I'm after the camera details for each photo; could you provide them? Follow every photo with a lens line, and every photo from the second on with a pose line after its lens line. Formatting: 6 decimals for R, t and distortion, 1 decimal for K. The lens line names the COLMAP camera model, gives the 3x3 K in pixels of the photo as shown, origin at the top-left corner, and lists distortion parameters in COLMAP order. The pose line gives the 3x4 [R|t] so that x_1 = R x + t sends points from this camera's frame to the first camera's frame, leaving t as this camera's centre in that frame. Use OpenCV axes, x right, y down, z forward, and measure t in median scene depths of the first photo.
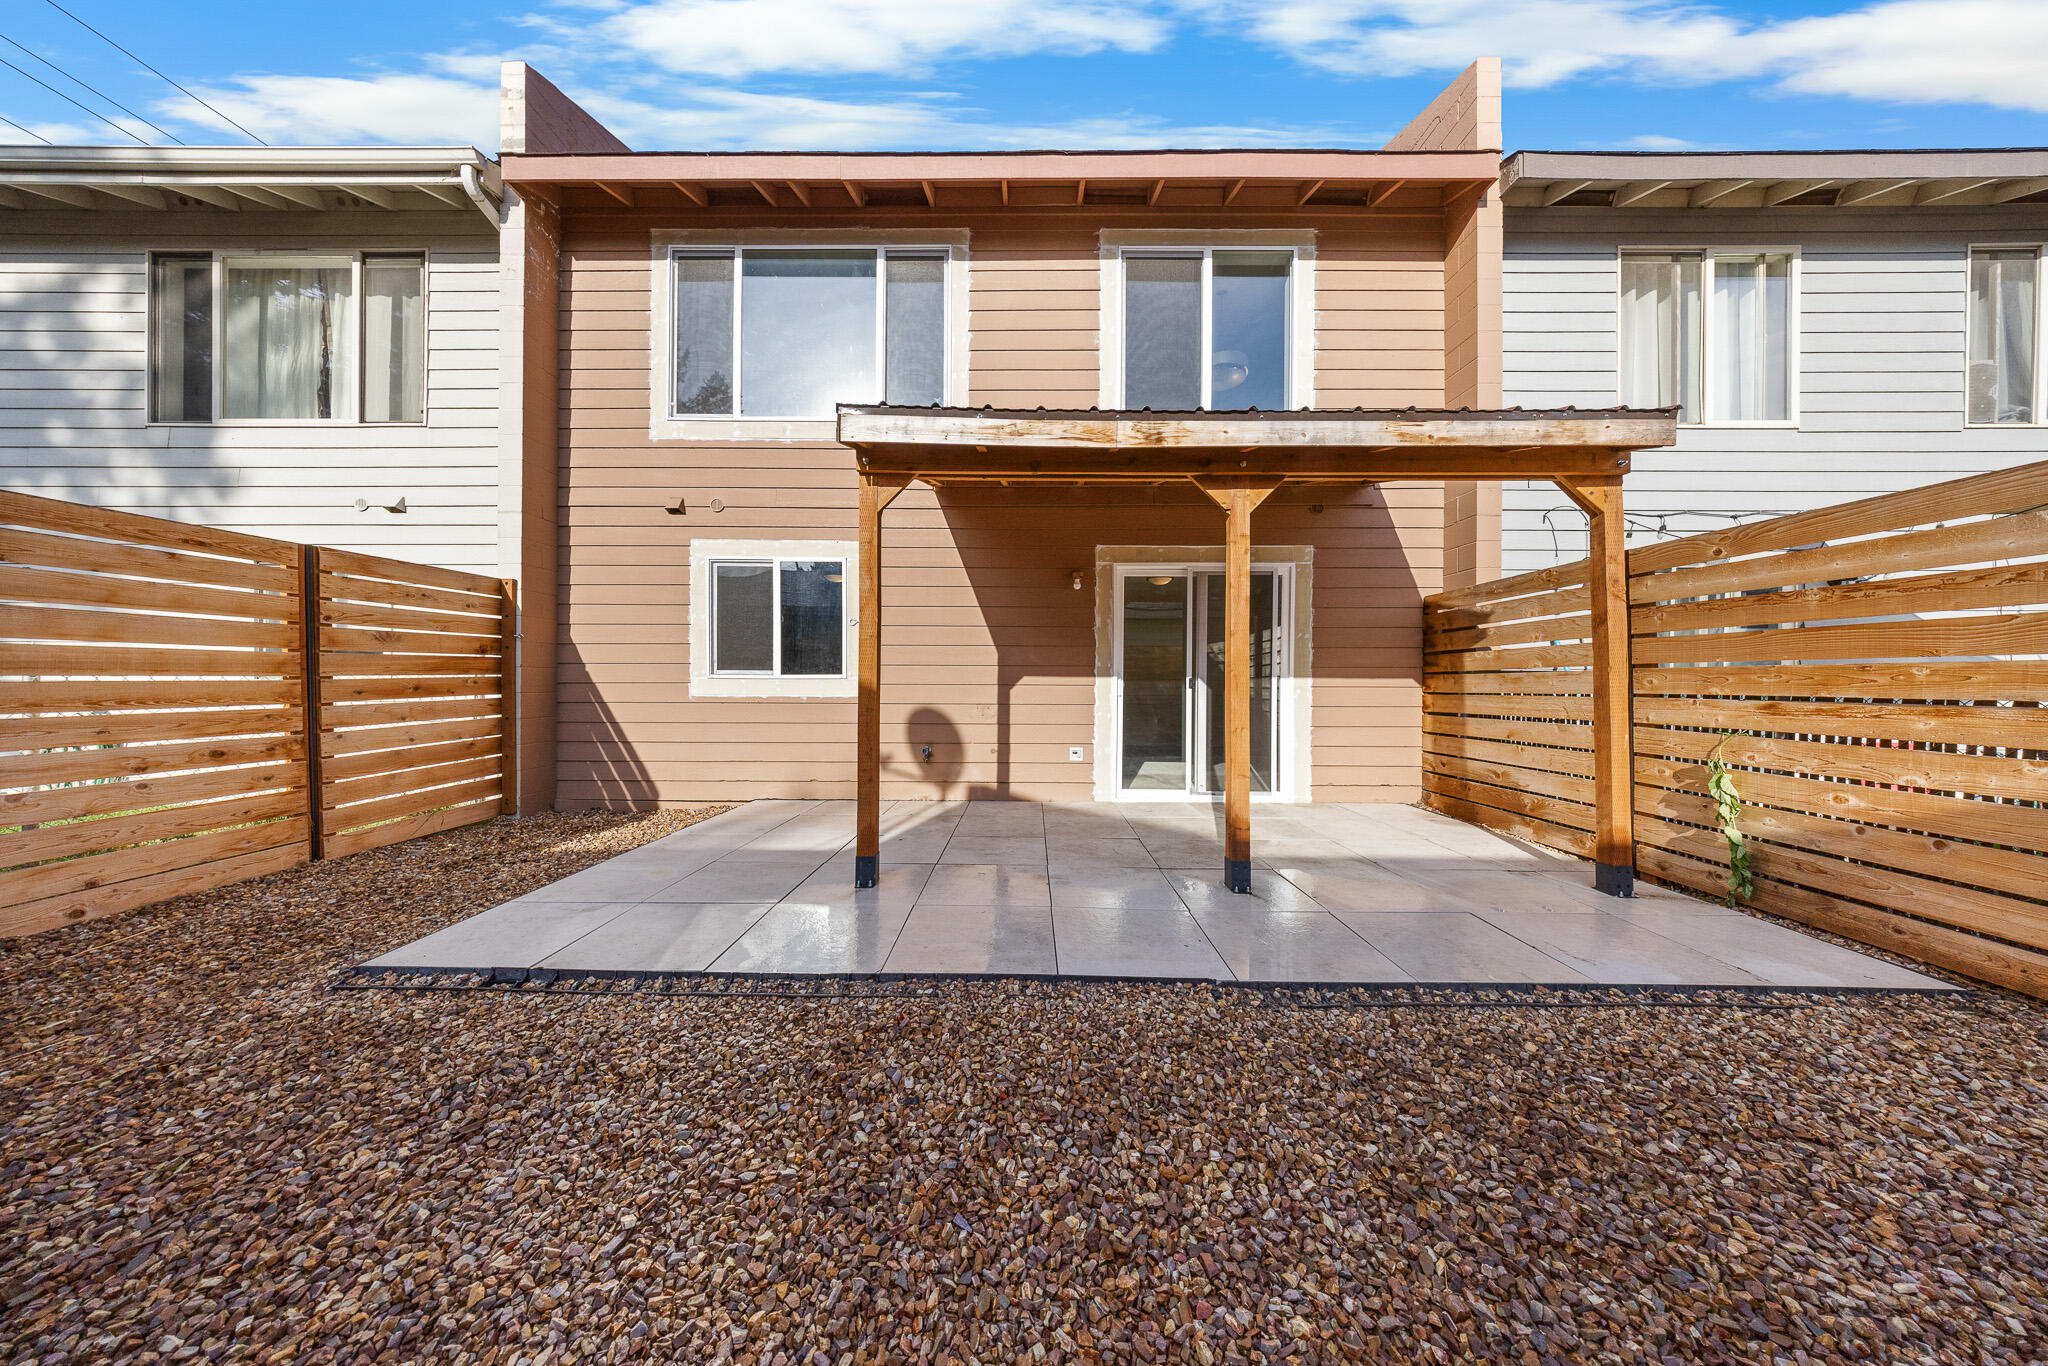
lens RADIAL K [[621.9, 0, 1024.0], [0, 621.9, 683.0], [0, 0, 1]] dist [-0.018999, -0.000049]
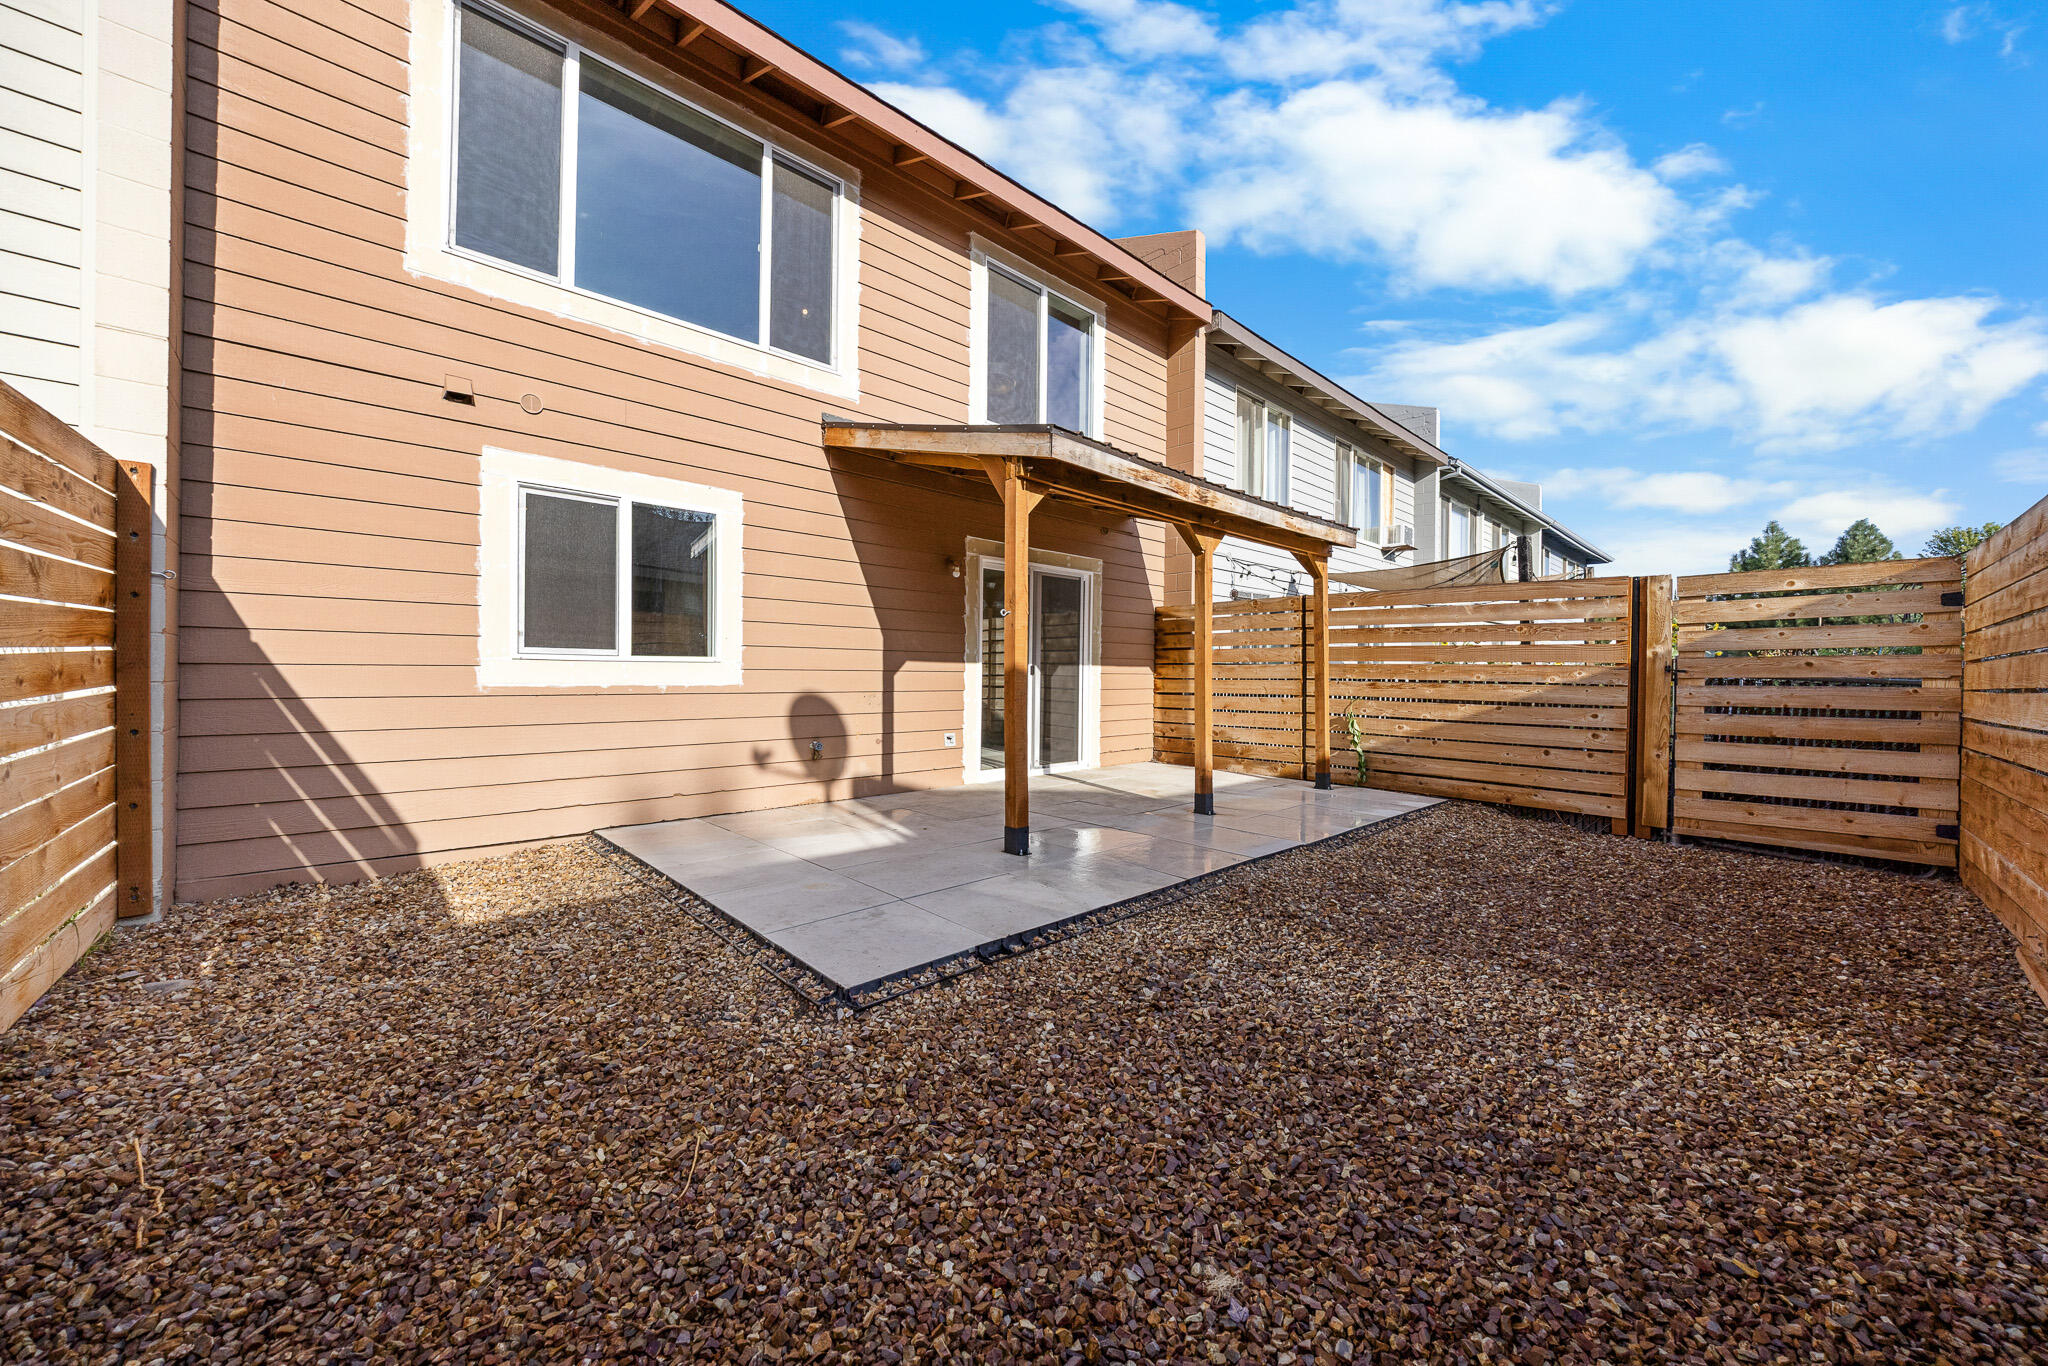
lens RADIAL K [[765.8, 0, 1024.0], [0, 765.8, 683.0], [0, 0, 1]] dist [-0.048406, 0.000090]
pose [[0.696358, -0.006330, 0.717667, -0.732374], [-0.008110, 0.999828, 0.016688, 0.000790], [-0.717649, -0.017441, 0.696187, 0.041932]]
